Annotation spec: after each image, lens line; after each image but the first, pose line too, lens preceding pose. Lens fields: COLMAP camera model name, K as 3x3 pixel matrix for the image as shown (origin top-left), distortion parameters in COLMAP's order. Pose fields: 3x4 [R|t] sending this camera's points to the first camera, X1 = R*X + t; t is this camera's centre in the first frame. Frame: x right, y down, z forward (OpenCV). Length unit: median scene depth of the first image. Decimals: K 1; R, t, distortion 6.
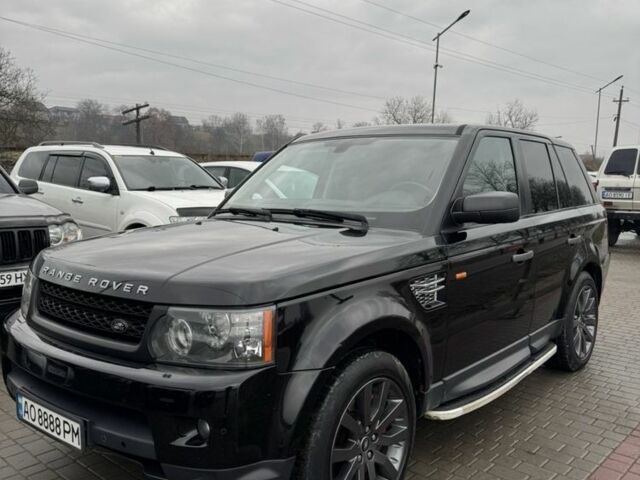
lens RADIAL K [[606.8, 0, 329.6], [0, 606.8, 241.2], [0, 0, 1]] dist [0.038461, -0.003108]
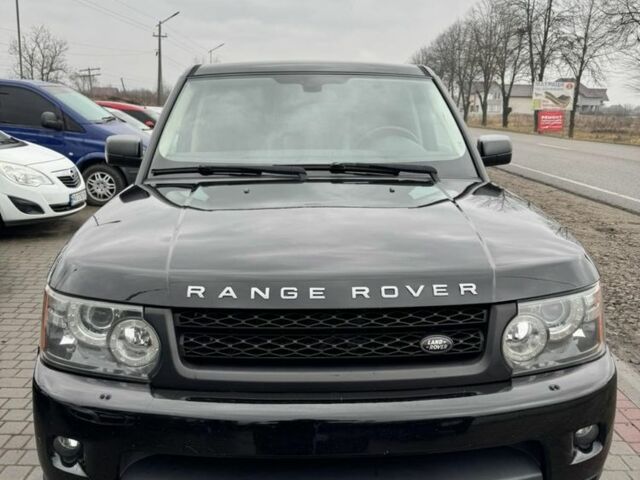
lens RADIAL K [[606.8, 0, 329.6], [0, 606.8, 241.2], [0, 0, 1]] dist [0.038461, -0.003108]
pose [[0.774349, -0.144217, 0.616105, -0.634139], [0.078841, 0.988083, 0.132197, -0.063342], [-0.627828, -0.053792, 0.776491, 0.386701]]
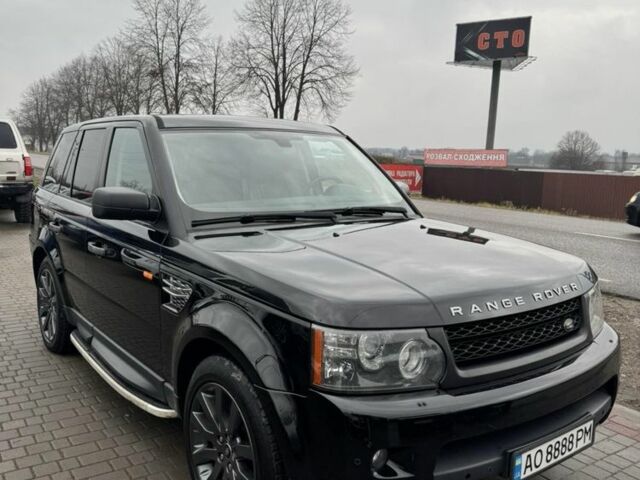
lens RADIAL K [[606.8, 0, 329.6], [0, 606.8, 241.2], [0, 0, 1]] dist [0.038461, -0.003108]
pose [[0.280997, -0.148897, 0.948088, -1.091852], [0.093189, 0.987456, 0.127460, -0.139010], [-0.955174, 0.052535, 0.291348, 0.807787]]
